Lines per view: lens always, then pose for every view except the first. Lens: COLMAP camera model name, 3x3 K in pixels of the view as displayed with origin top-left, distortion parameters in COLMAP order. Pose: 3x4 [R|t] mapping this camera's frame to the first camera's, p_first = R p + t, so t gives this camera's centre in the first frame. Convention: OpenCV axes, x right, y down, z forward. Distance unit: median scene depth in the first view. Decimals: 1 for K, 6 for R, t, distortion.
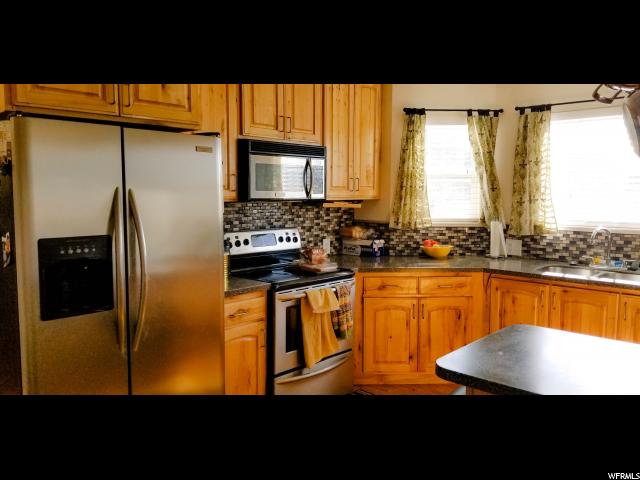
lens RADIAL K [[520.5, 0, 319.2], [0, 520.5, 232.2], [0, 0, 1]] dist [0.047116, -0.004964]
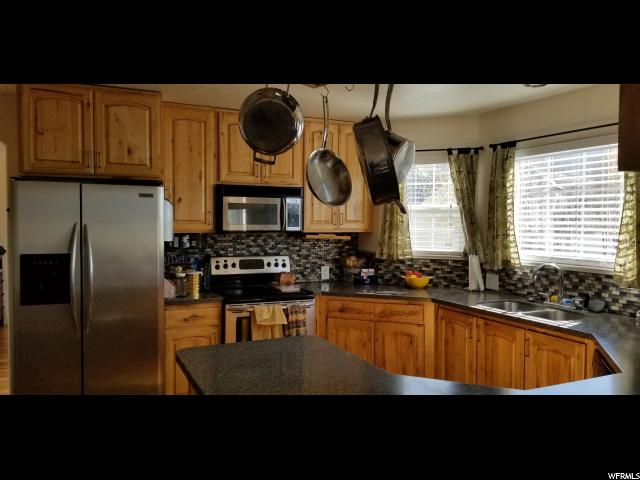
lens RADIAL K [[520.5, 0, 319.2], [0, 520.5, 232.2], [0, 0, 1]] dist [0.047116, -0.004964]
pose [[0.916493, 0.011296, -0.399891, 0.492340], [-0.035338, 0.997980, -0.052797, -0.000923], [0.398486, 0.062519, 0.915041, -0.063176]]
